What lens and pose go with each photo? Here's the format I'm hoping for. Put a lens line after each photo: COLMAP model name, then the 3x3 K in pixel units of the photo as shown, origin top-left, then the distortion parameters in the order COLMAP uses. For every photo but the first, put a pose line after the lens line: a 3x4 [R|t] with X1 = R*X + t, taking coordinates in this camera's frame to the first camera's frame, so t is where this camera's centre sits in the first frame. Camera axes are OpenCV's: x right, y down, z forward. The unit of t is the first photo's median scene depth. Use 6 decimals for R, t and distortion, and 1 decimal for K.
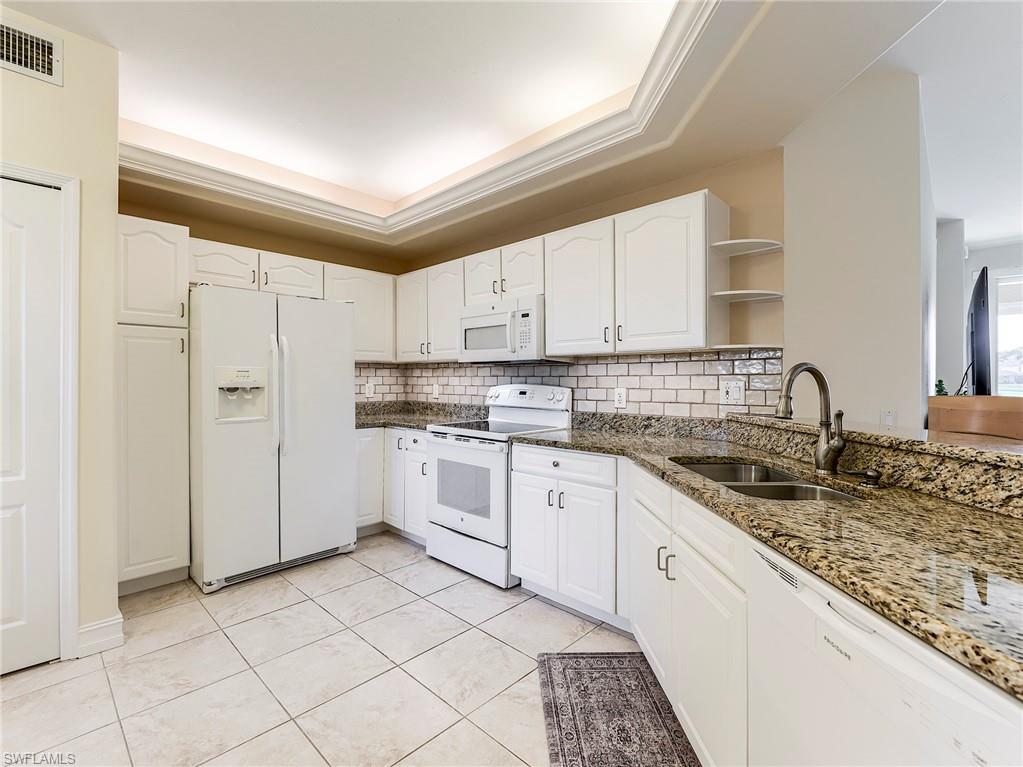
lens RADIAL K [[462.8, 0, 513.3], [0, 462.8, 381.2], [0, 0, 1]] dist [0.003629, -0.008098]
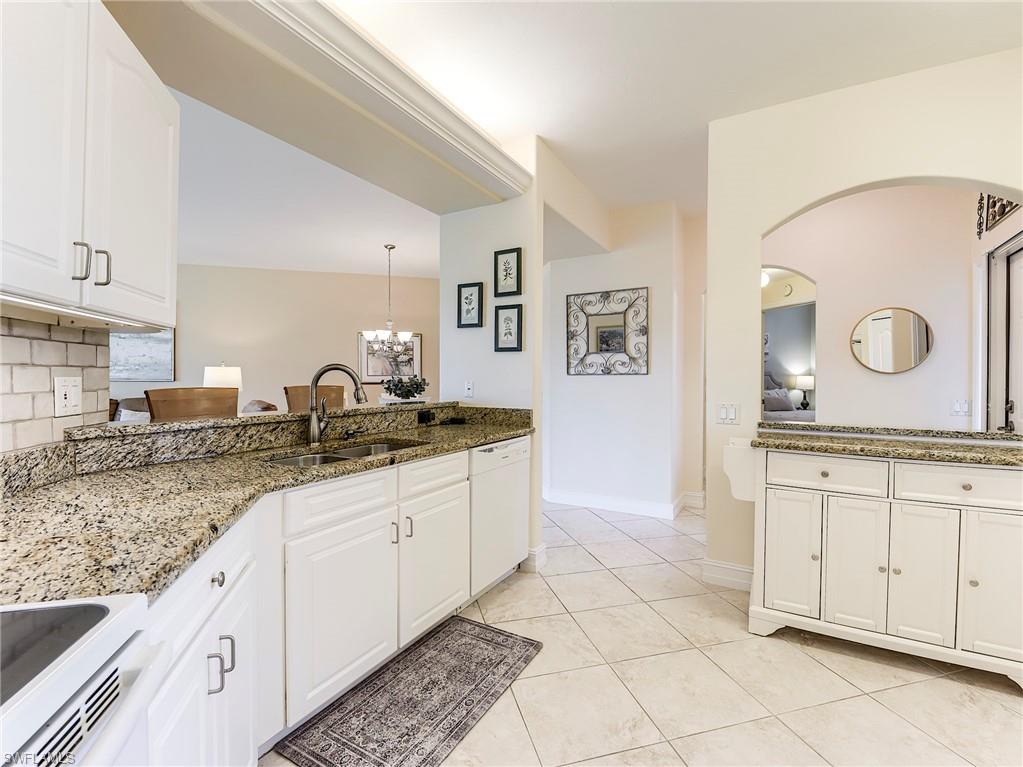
lens RADIAL K [[462.8, 0, 513.0], [0, 462.8, 382.0], [0, 0, 1]] dist [0.003629, -0.008098]
pose [[-0.855329, -0.006867, 0.518040, -0.305316], [-0.001447, 0.999940, 0.010867, -0.000620], [-0.518083, 0.008545, -0.855287, 1.084876]]
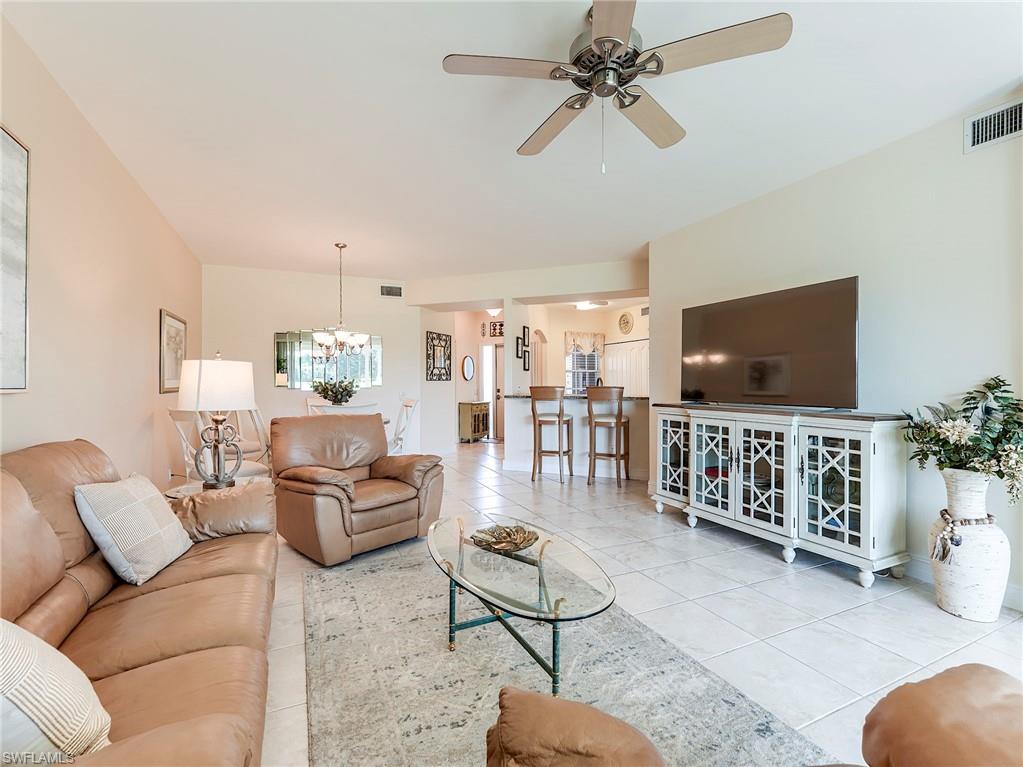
lens RADIAL K [[462.8, 0, 512.4], [0, 462.8, 383.0], [0, 0, 1]] dist [0.003629, -0.008098]
pose [[-0.368024, 0.000080, -0.929816, 2.656616], [0.000025, 1.000000, 0.000076, 0.005939], [0.929816, 0.000005, -0.368024, 1.010479]]
